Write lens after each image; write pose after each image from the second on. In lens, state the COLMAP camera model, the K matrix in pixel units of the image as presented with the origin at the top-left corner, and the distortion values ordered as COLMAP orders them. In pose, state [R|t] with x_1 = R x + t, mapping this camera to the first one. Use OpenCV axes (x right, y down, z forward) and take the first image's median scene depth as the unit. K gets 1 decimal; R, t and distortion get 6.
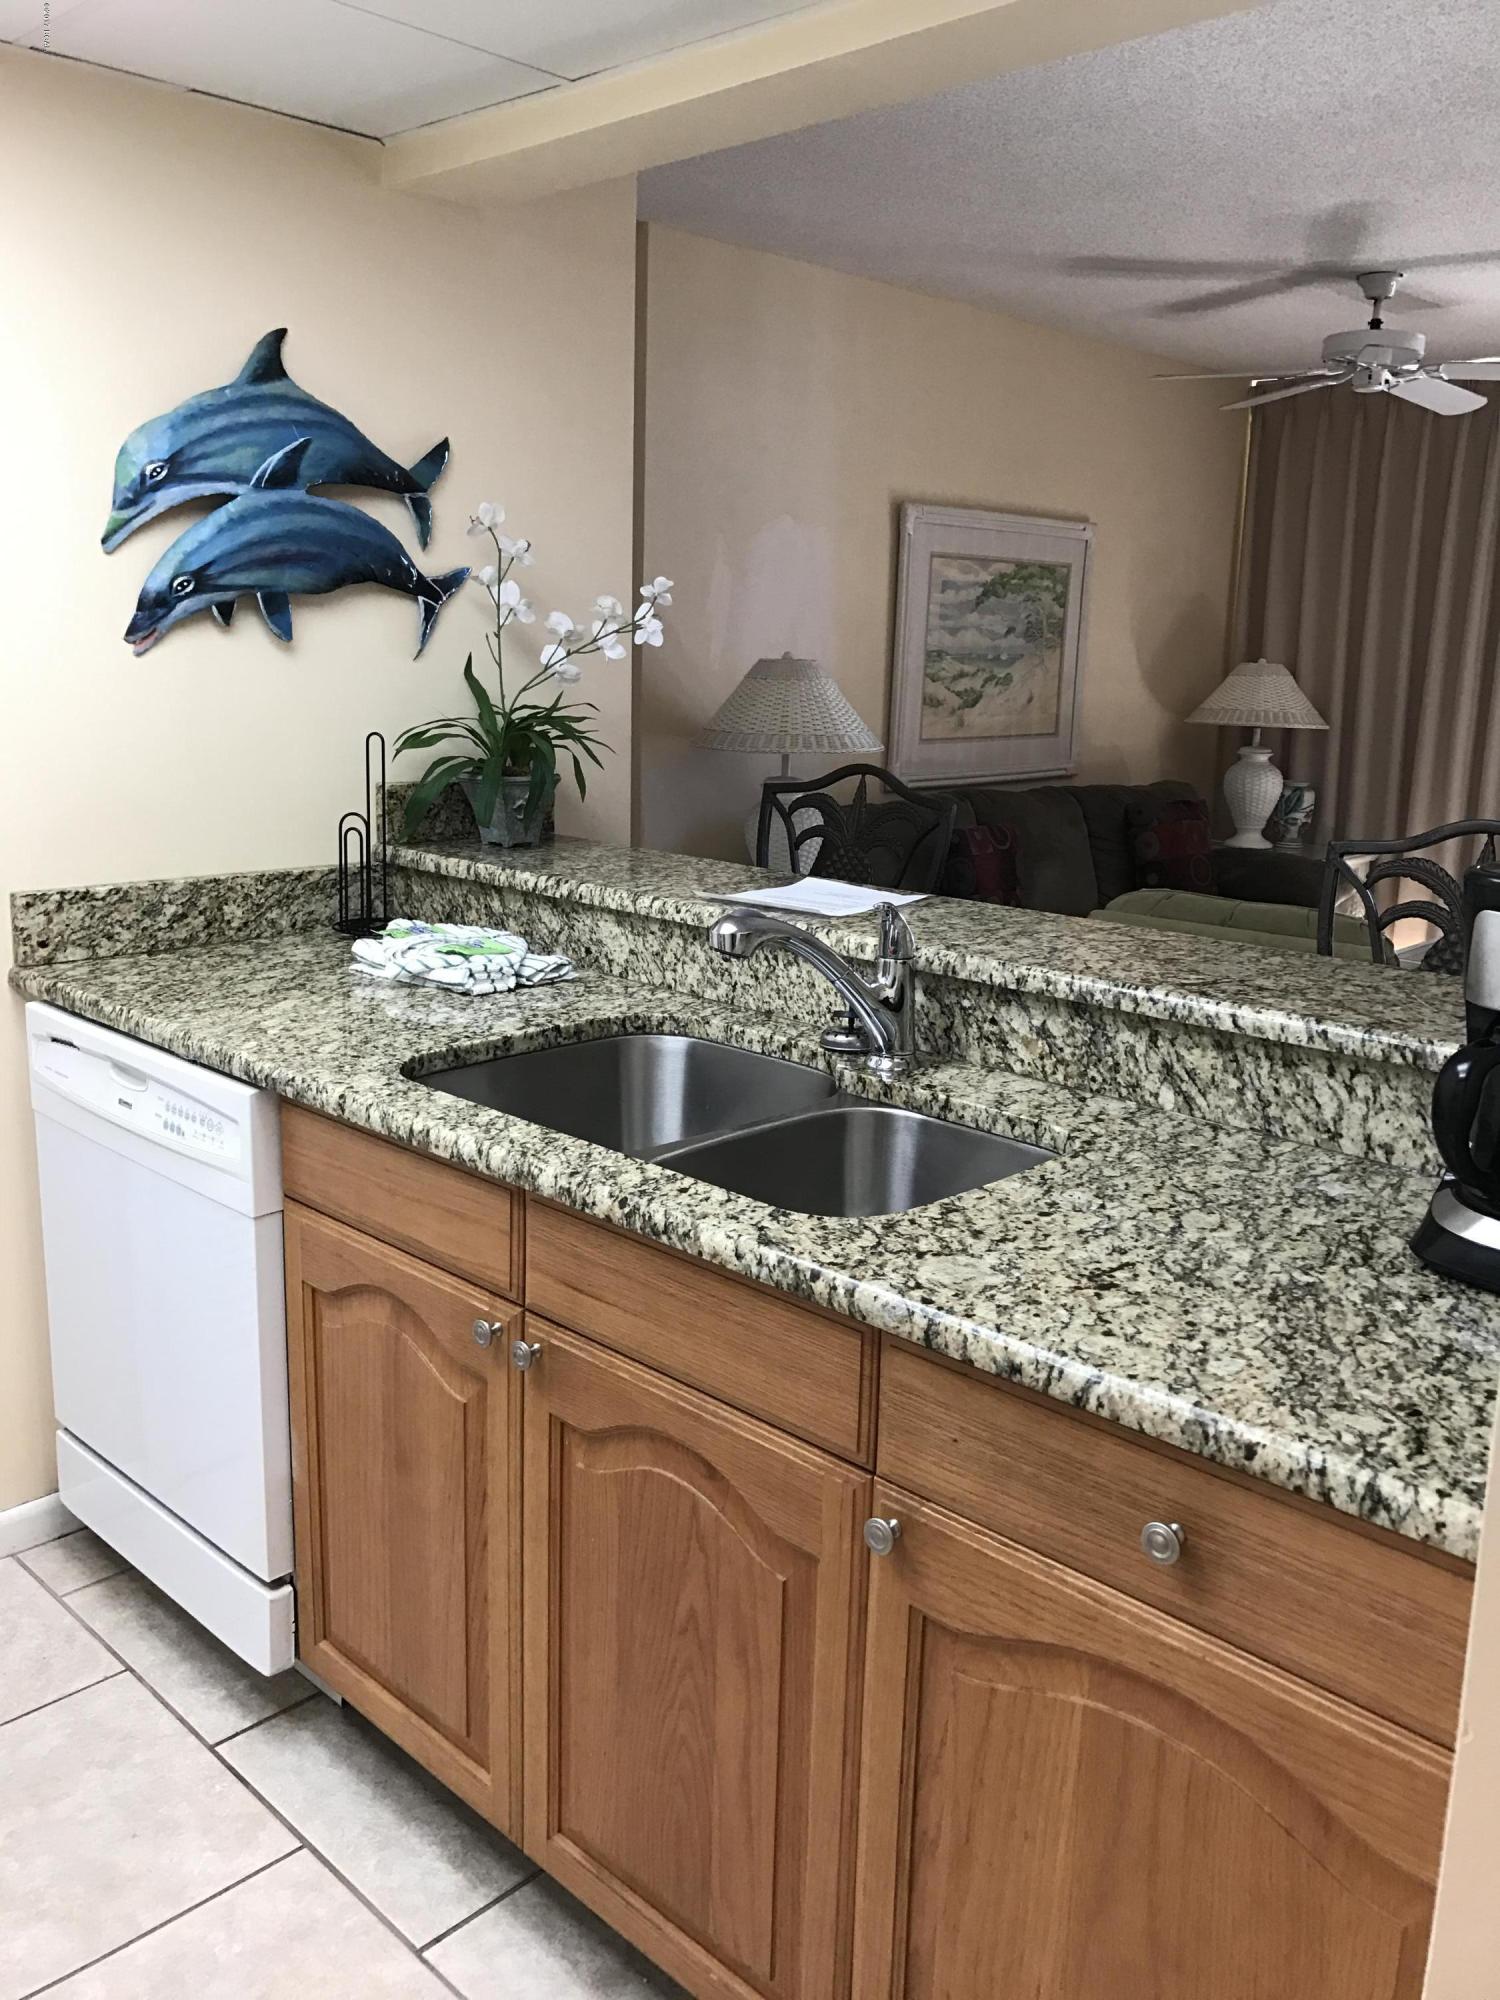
lens RADIAL K [[1627.3, 0, 755.0], [0, 1627.3, 992.7], [0, 0, 1]] dist [0.042389, -0.058531]
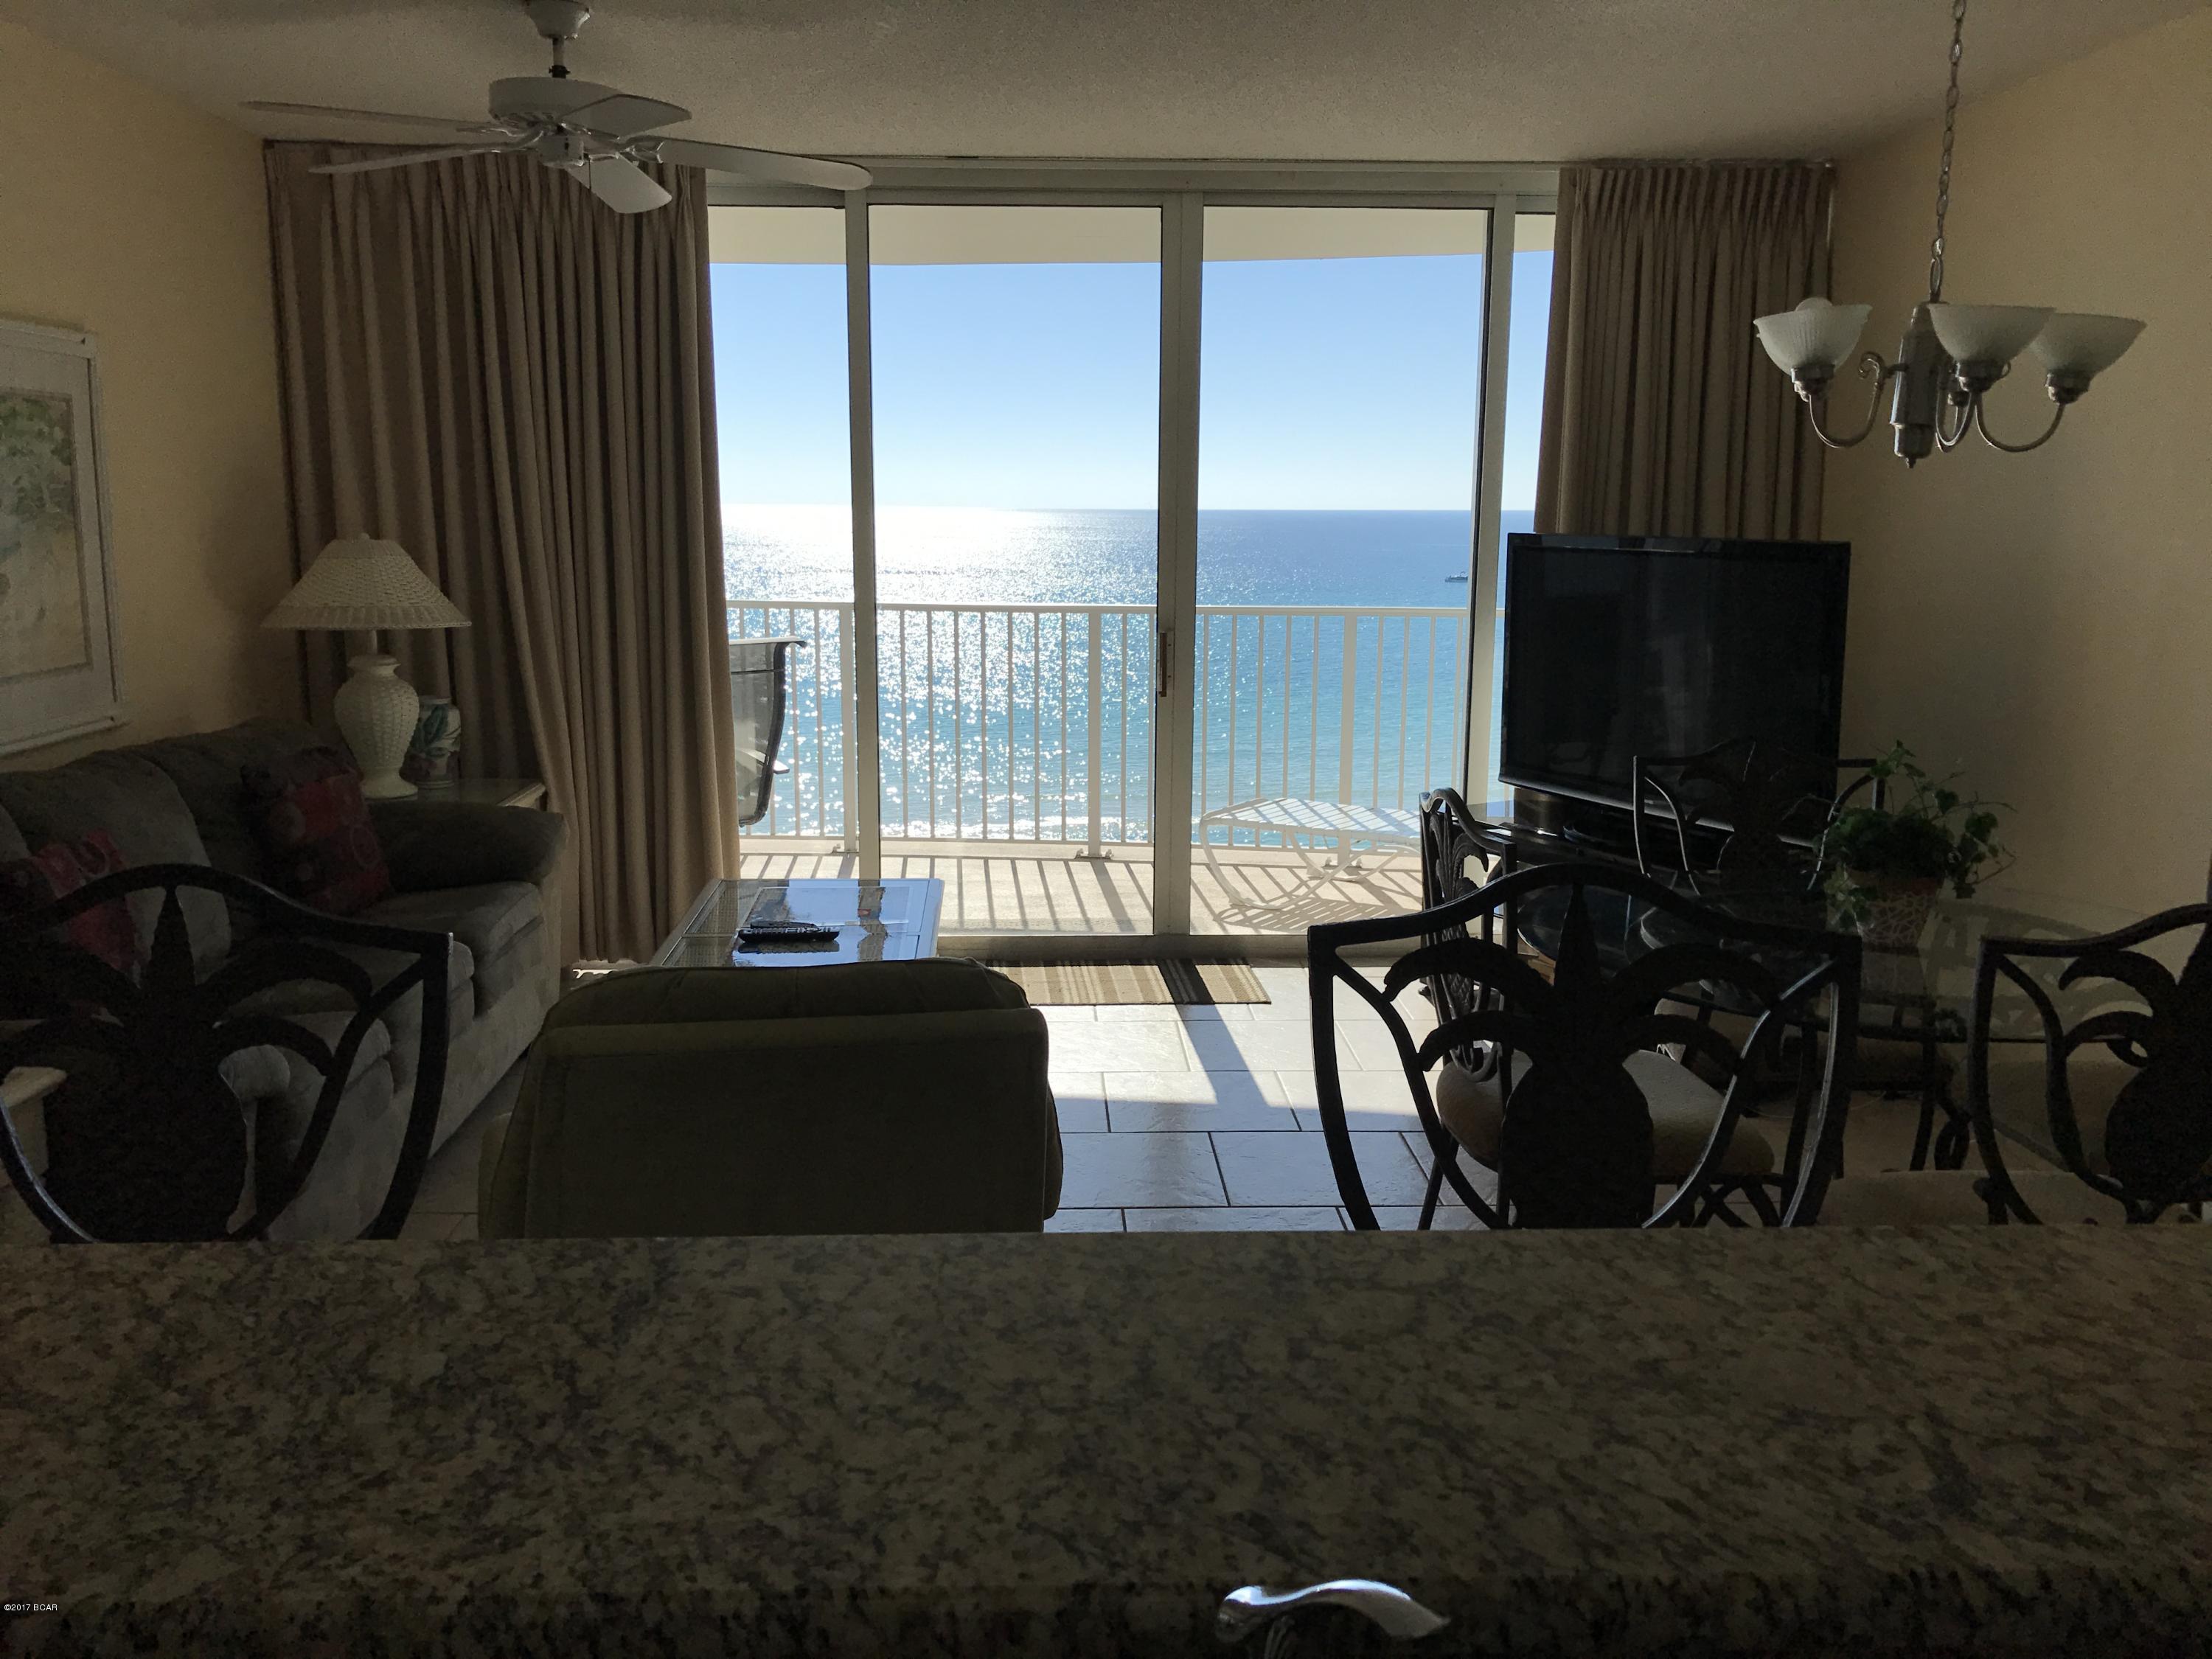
lens RADIAL K [[1799.8, 0, 1105.0], [0, 1799.8, 818.8], [0, 0, 1]] dist [0.042389, -0.058531]
pose [[0.686122, -0.144676, 0.712955, -0.048285], [0.163971, 0.985562, 0.042194, -0.061304], [-0.708766, 0.087954, 0.699939, 0.227467]]
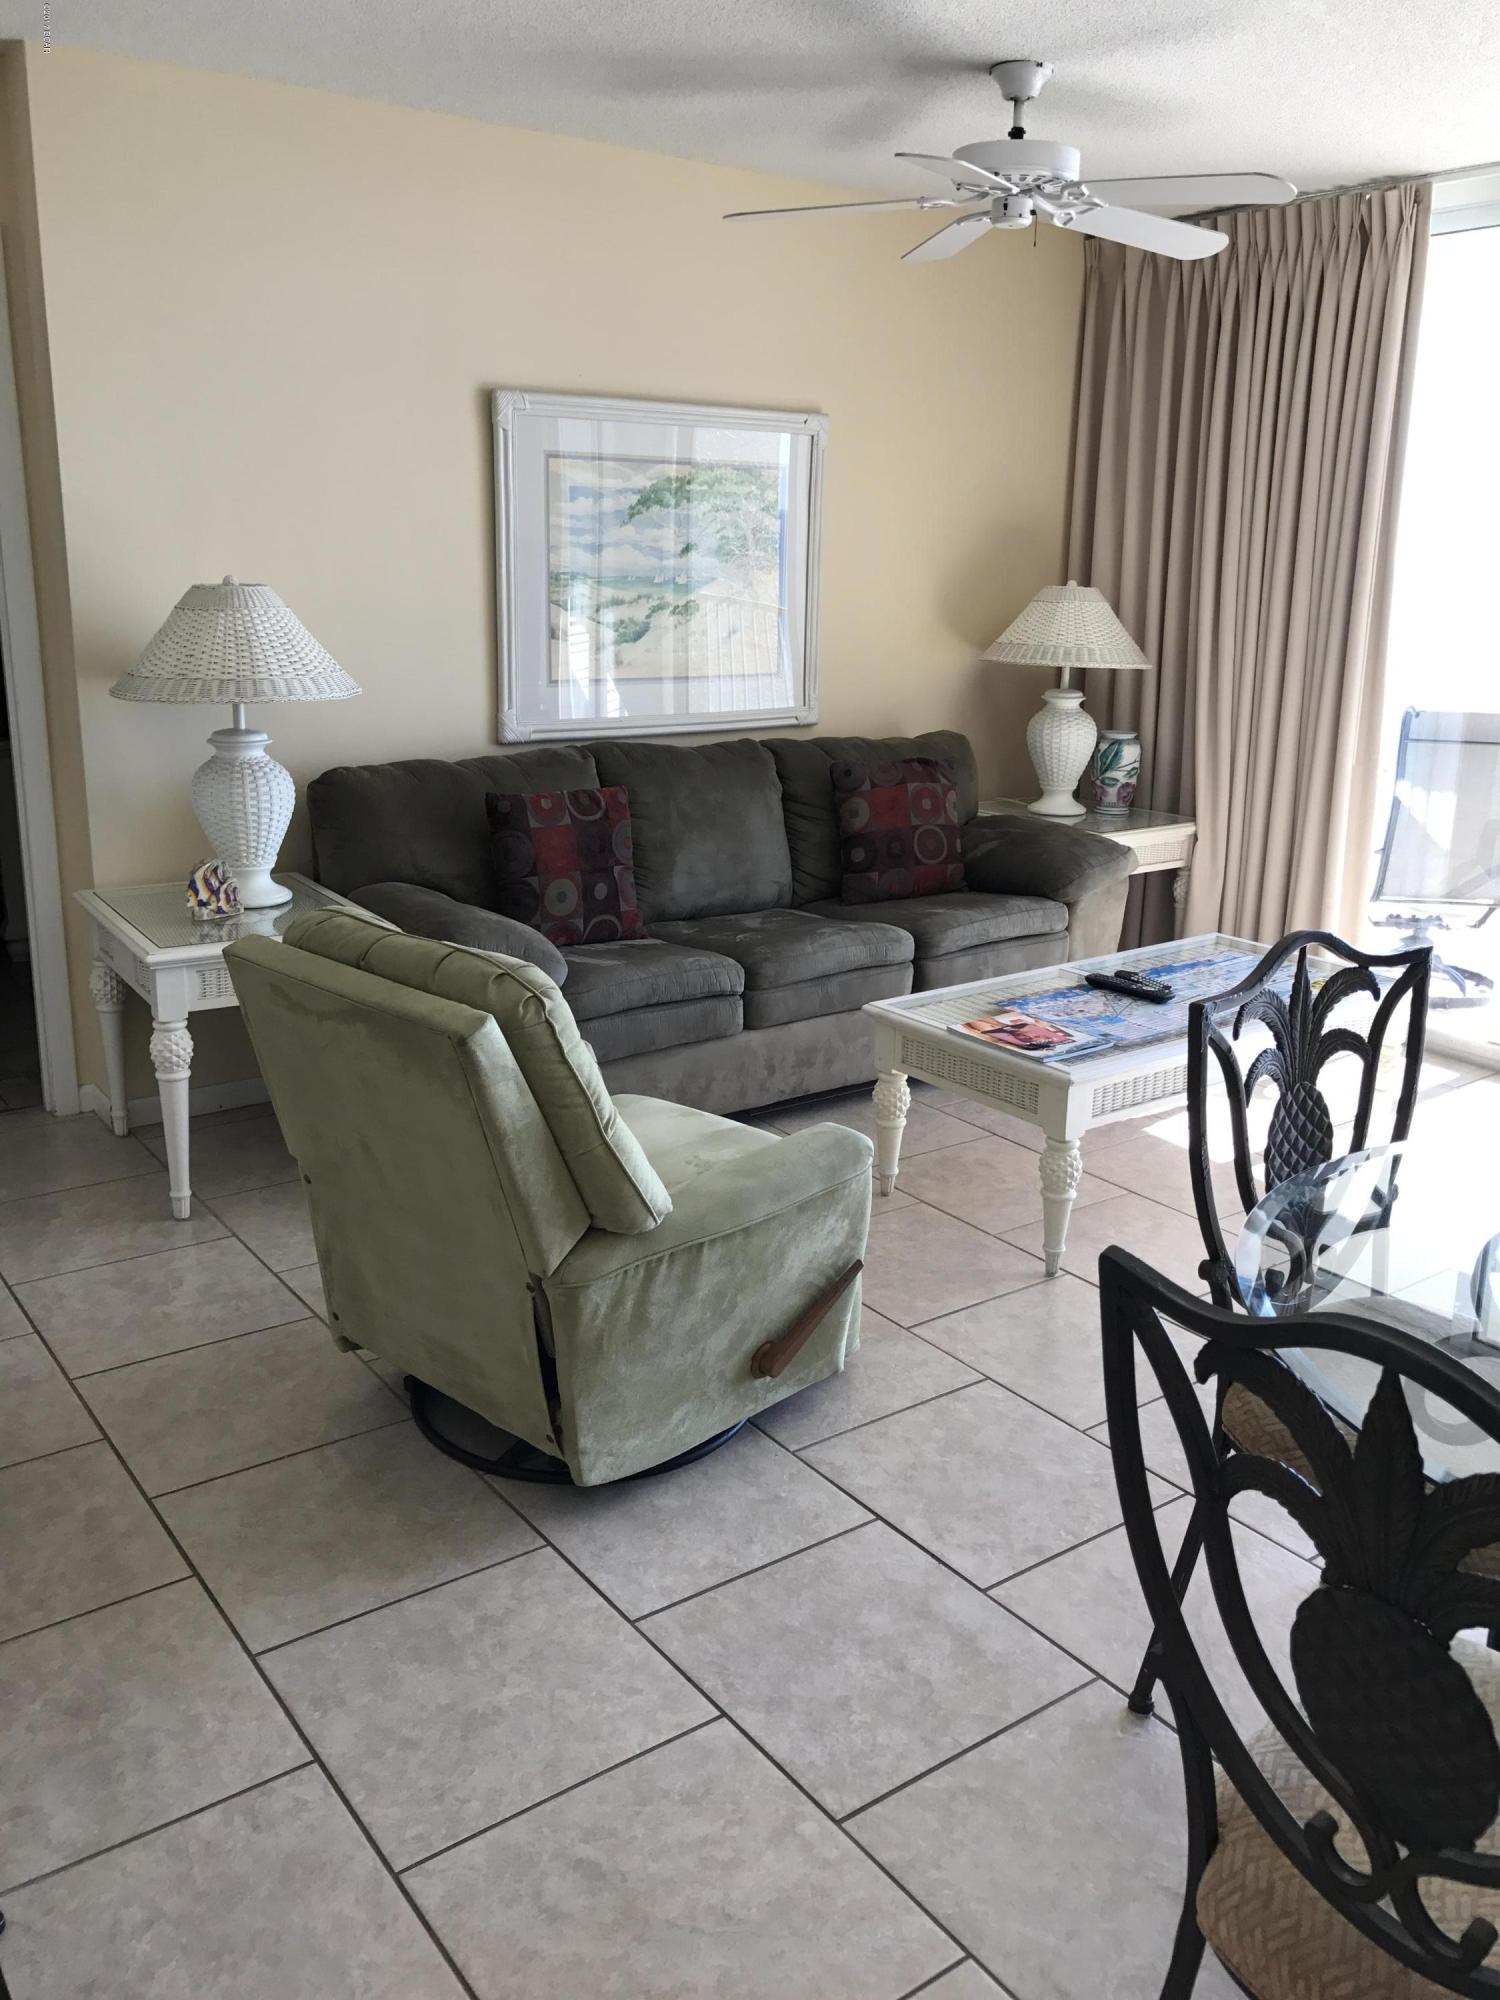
lens RADIAL K [[1627.3, 0, 754.8], [0, 1627.3, 990.3], [0, 0, 1]] dist [0.042389, -0.058531]
pose [[0.988266, 0.035697, -0.148516, 0.281620], [-0.028465, 0.998316, 0.050542, -0.036705], [0.150070, -0.045722, 0.987618, 0.161190]]
